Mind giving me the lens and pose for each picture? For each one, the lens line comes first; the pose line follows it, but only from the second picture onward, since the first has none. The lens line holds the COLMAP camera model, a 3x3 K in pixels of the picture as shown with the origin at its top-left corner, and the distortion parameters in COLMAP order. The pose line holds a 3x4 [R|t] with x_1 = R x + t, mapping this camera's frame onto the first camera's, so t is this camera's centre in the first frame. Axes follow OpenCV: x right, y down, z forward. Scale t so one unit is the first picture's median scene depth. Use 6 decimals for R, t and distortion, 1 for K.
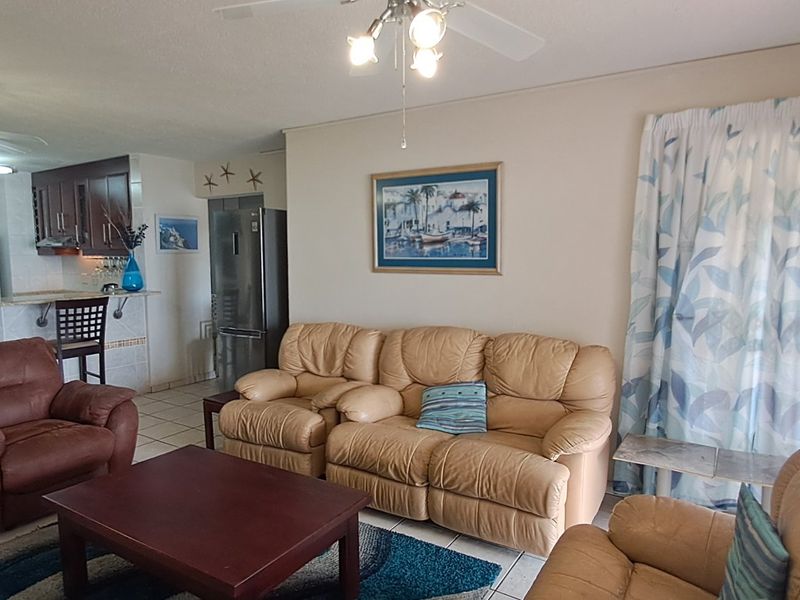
lens RADIAL K [[531.1, 0, 400.0], [0, 531.1, 300.0], [0, 0, 1]] dist [-0.007259, -0.000934]
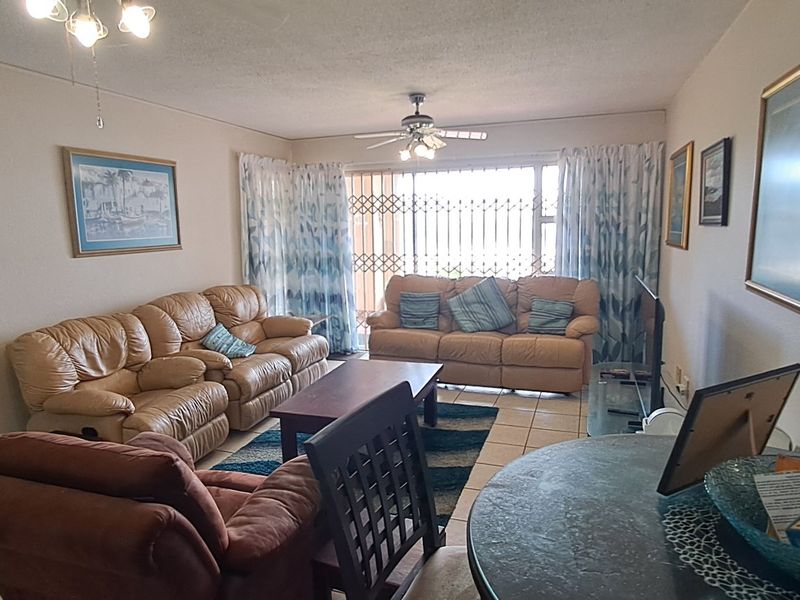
lens RADIAL K [[531.1, 0, 400.0], [0, 531.1, 300.0], [0, 0, 1]] dist [-0.007259, -0.000934]
pose [[-0.228016, -0.133210, 0.964502, -1.123963], [0.114026, 0.980127, 0.162325, -0.069873], [-0.966958, 0.146990, -0.208295, 0.720224]]
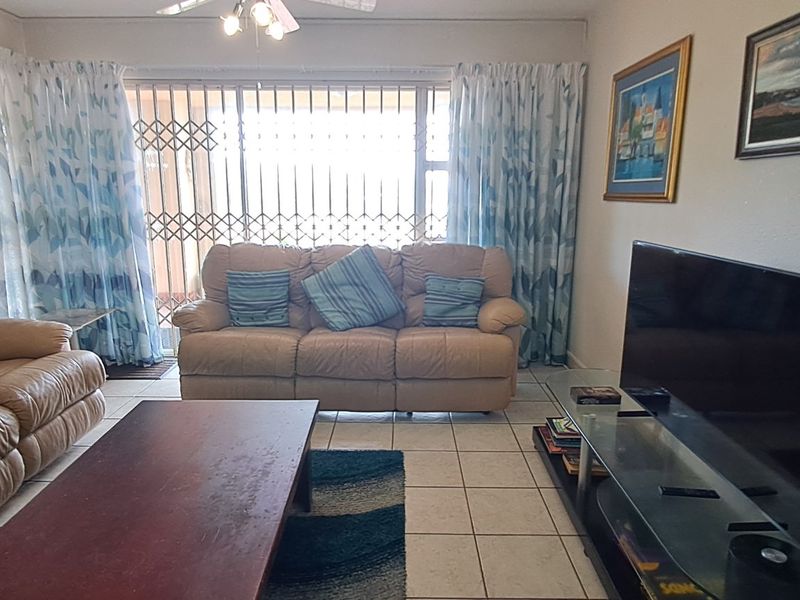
lens RADIAL K [[531.1, 0, 400.0], [0, 531.1, 300.0], [0, 0, 1]] dist [-0.007259, -0.000934]
pose [[-0.535023, -0.171723, 0.827201, -0.670661], [0.079042, 0.964655, 0.251381, -0.017316], [-0.841132, 0.199878, -0.502540, 0.638733]]
